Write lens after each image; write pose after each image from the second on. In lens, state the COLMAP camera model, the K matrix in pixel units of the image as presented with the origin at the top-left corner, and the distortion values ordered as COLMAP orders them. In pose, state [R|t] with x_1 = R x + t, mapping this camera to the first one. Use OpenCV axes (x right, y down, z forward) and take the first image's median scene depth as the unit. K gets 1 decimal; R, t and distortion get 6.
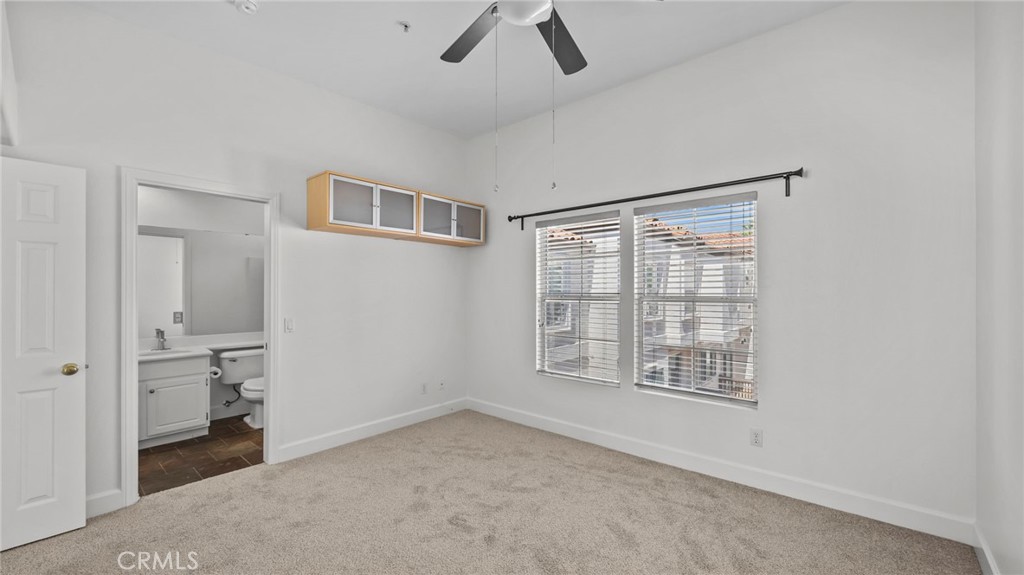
lens RADIAL K [[412.0, 0, 507.2], [0, 412.0, 291.9], [0, 0, 1]] dist [-0.000443, -0.000545]
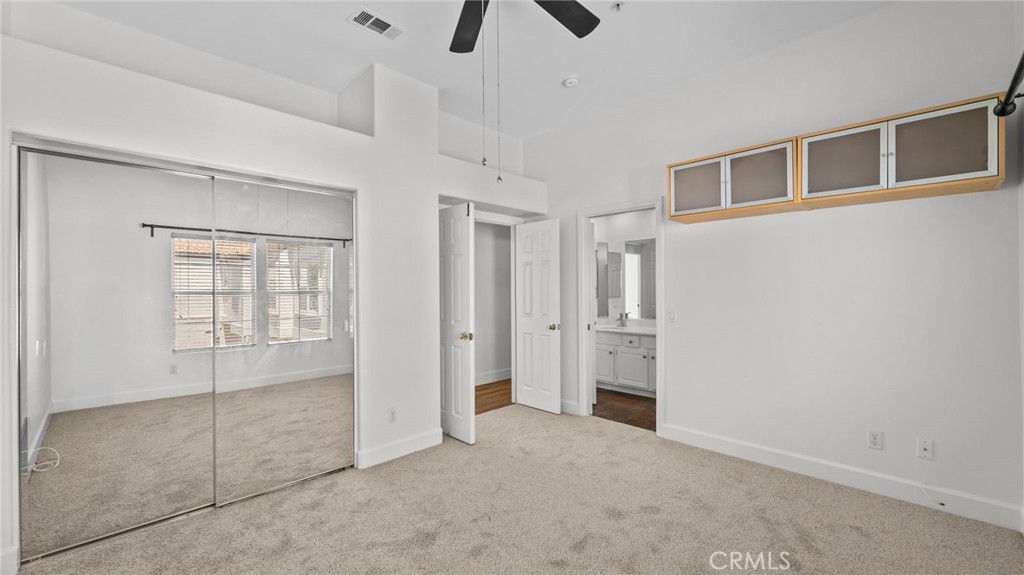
lens RADIAL K [[412.0, 0, 507.1], [0, 412.0, 286.5], [0, 0, 1]] dist [-0.000443, -0.000545]
pose [[-0.068952, -0.000478, -0.997620, 0.603442], [0.006962, 0.999975, -0.000960, 0.002419], [0.997596, -0.007011, -0.068947, 0.669190]]
